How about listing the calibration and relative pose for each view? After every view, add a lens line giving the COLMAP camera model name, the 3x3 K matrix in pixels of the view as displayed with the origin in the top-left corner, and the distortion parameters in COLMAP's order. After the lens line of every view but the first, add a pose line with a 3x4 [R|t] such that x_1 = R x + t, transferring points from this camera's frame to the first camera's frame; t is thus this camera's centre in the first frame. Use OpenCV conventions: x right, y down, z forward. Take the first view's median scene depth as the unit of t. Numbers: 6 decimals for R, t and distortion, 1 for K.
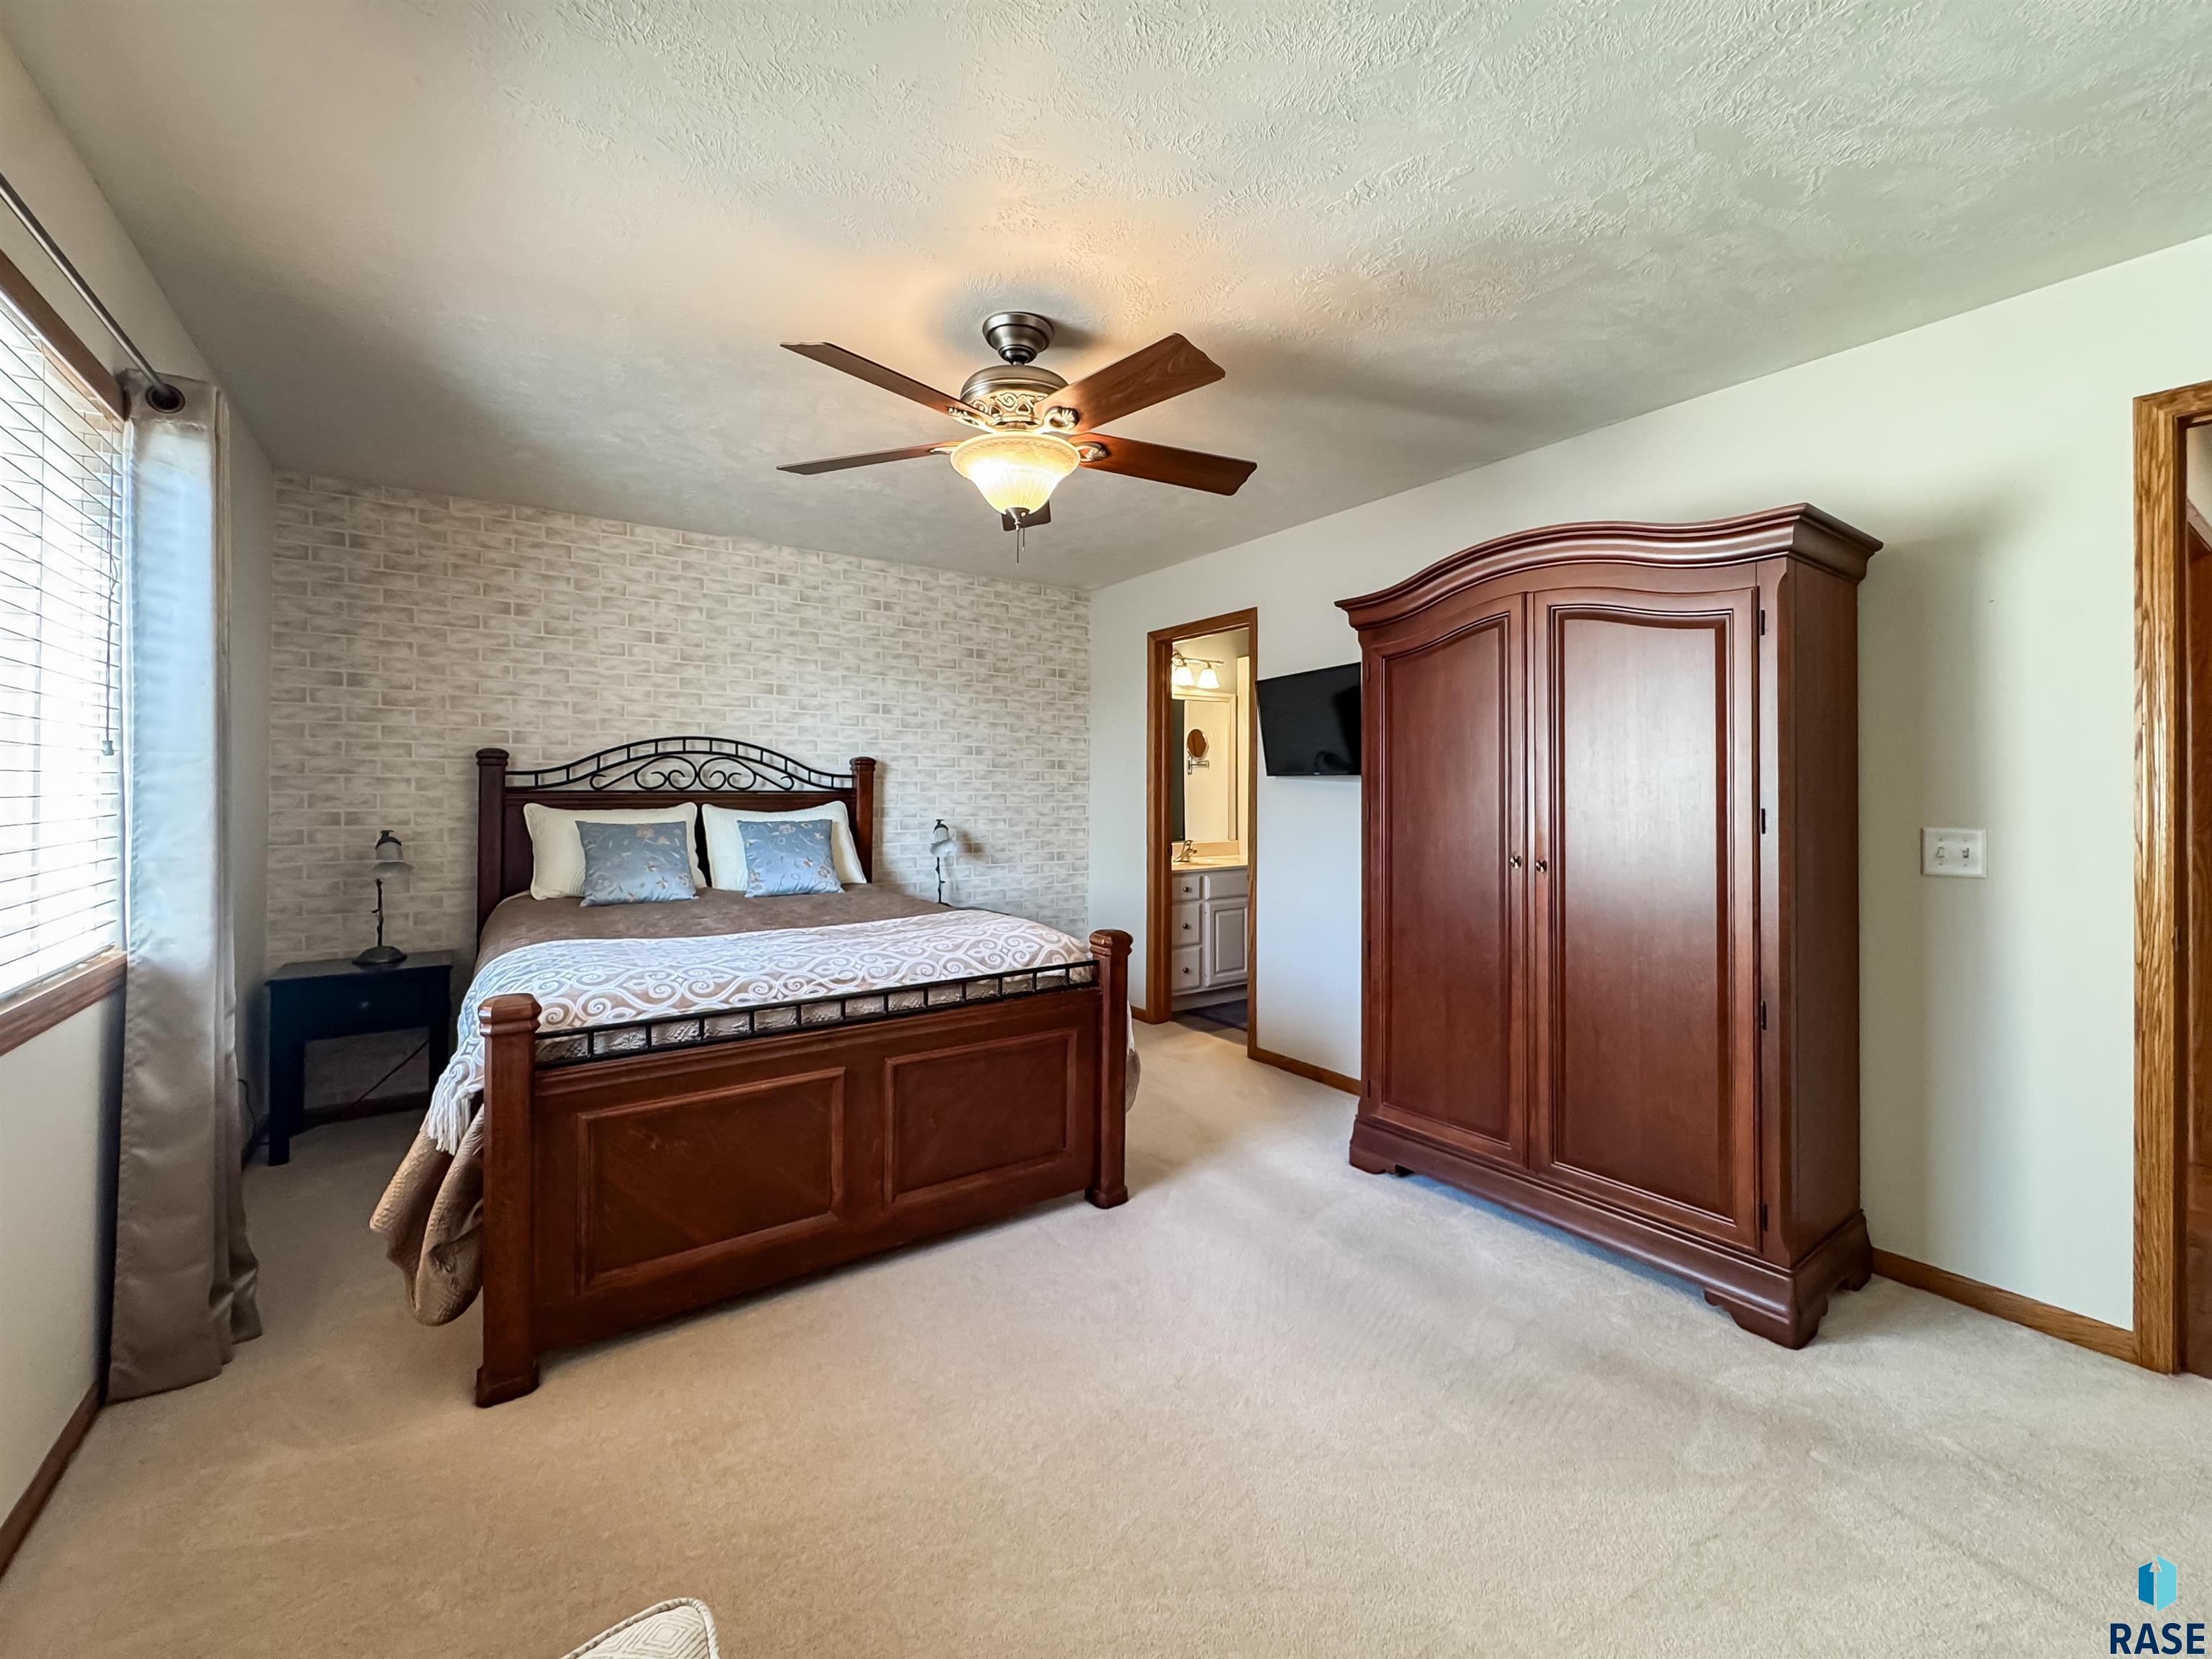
lens RADIAL K [[906.5, 0, 1108.9], [0, 906.5, 776.4], [0, 0, 1]] dist [-0.009706, -0.000441]
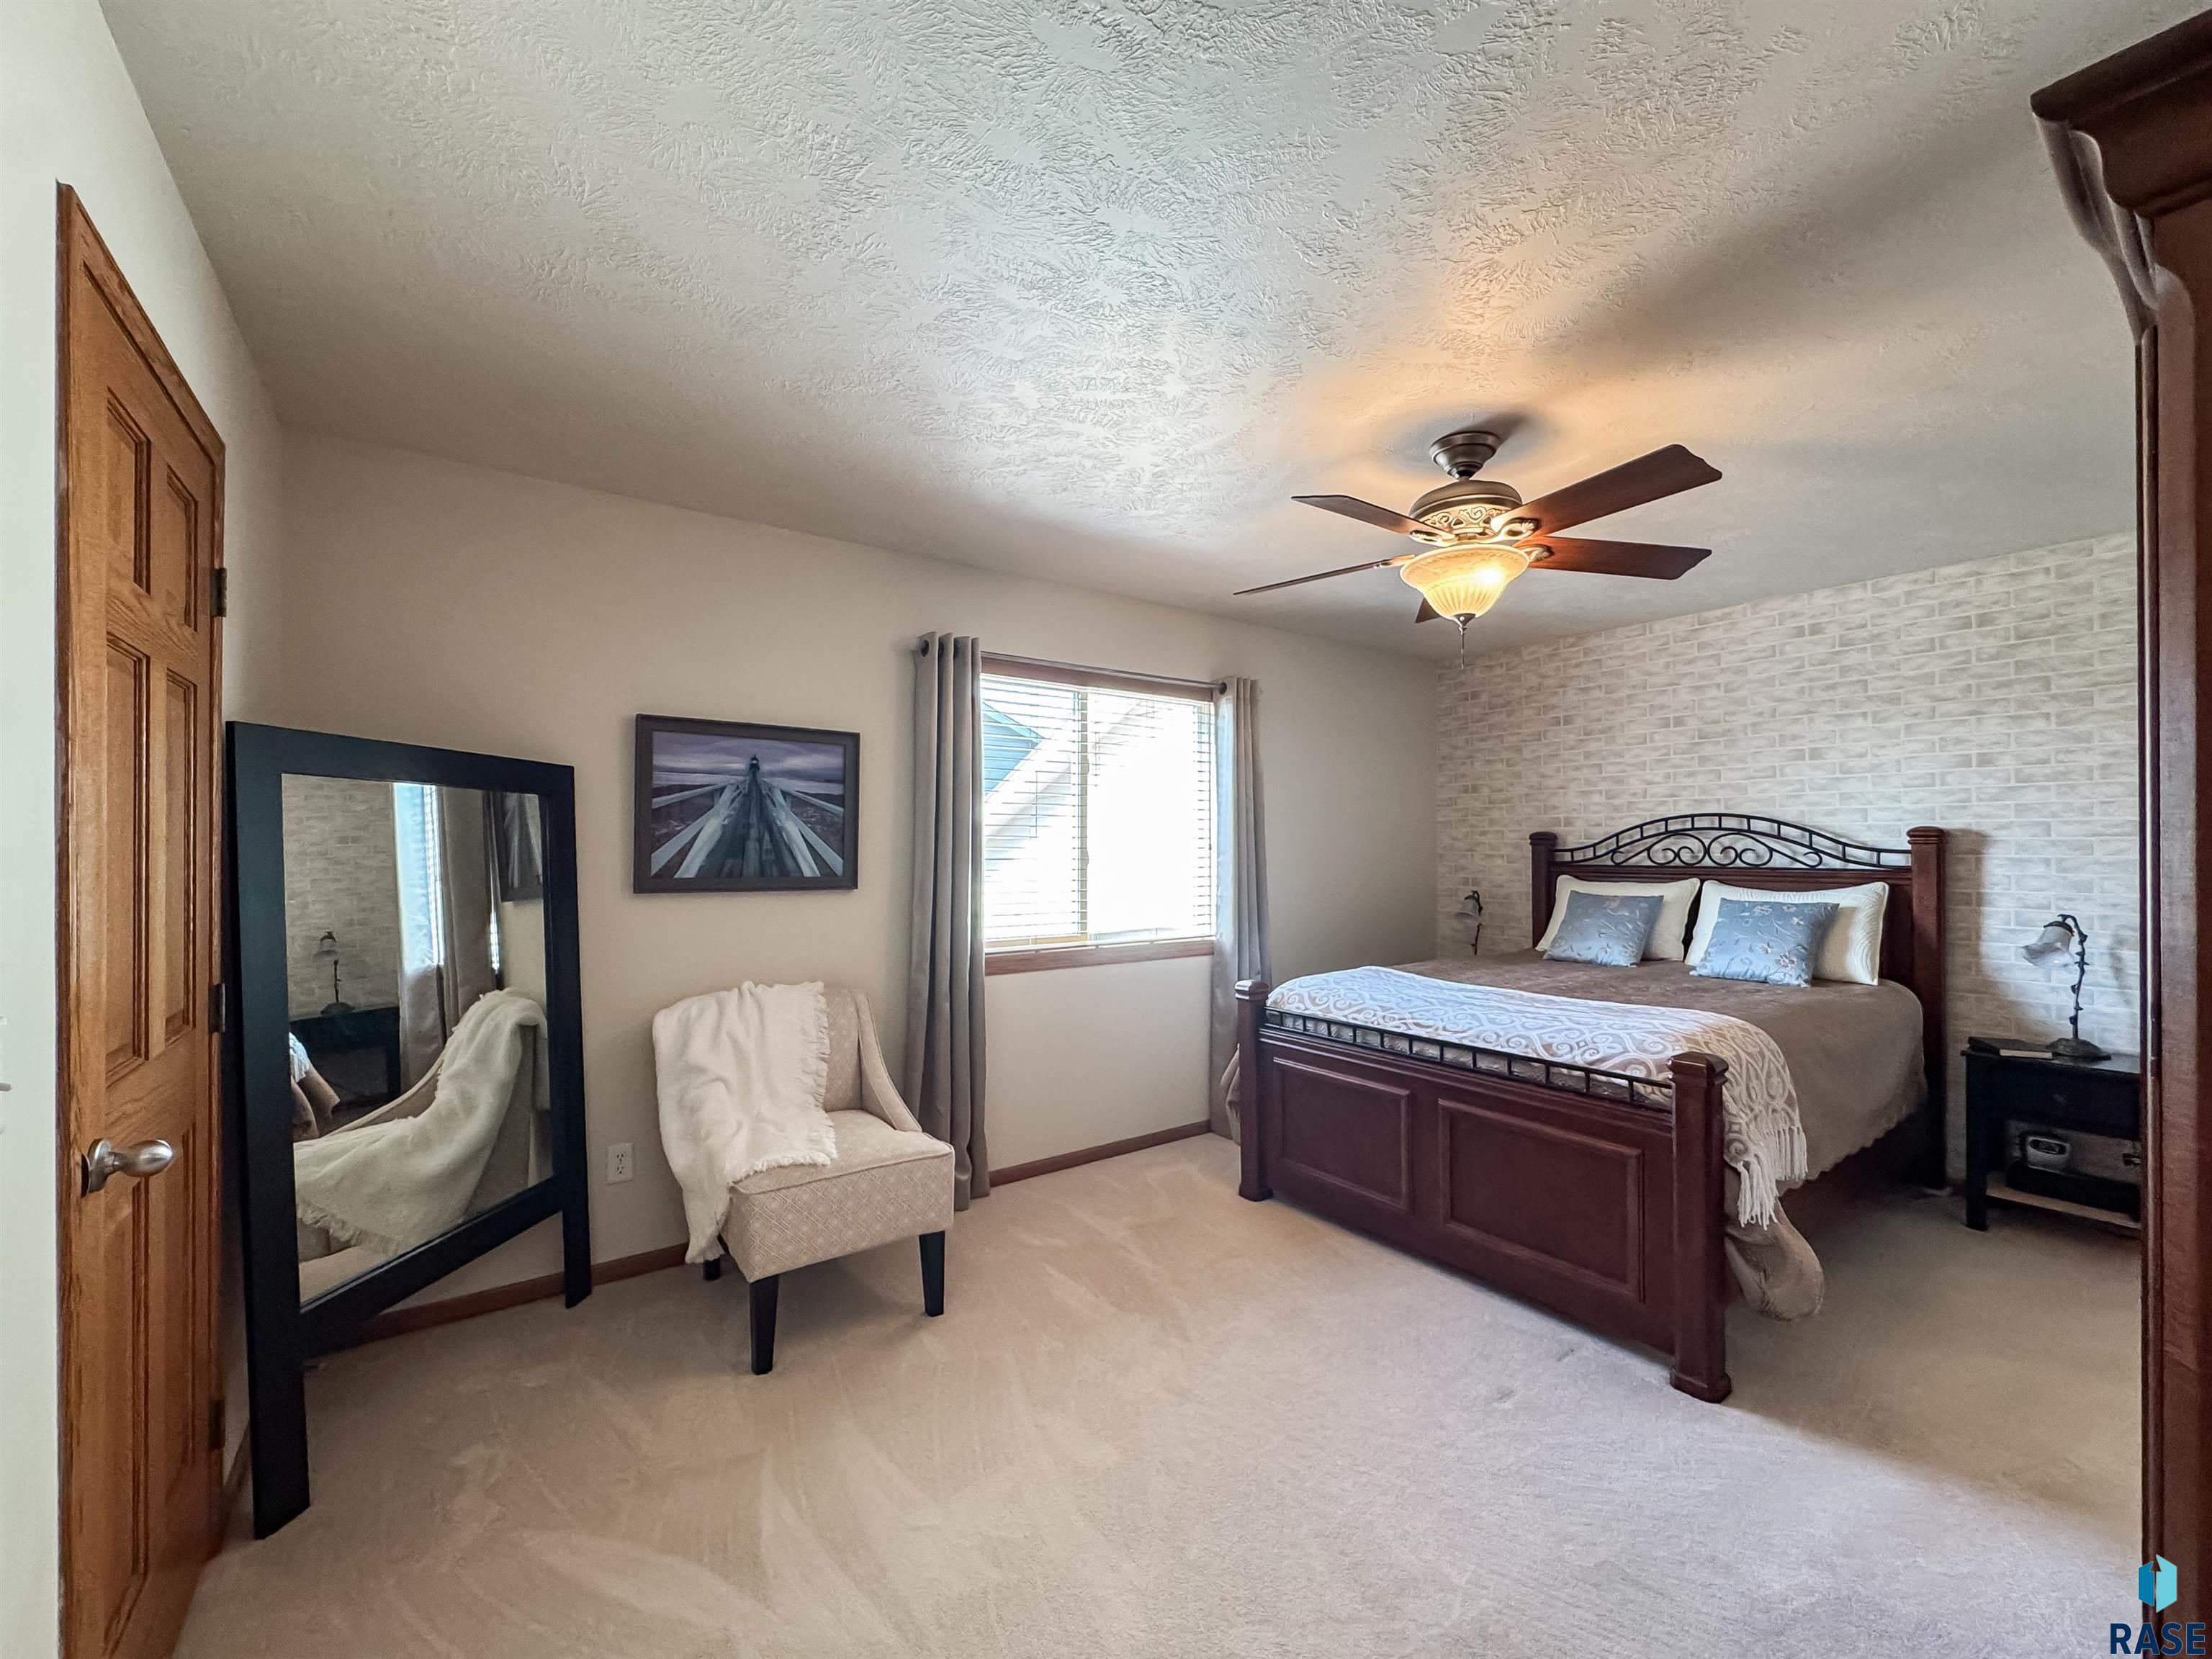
lens RADIAL K [[891.7, 0, 1106.0], [0, 891.7, 829.5], [0, 0, 1]] dist [-0.003900, -0.000419]
pose [[0.018738, -0.022619, -0.999569, 0.551032], [0.014989, 0.999638, -0.022339, -0.014155], [0.999712, -0.014564, 0.019070, 0.321799]]
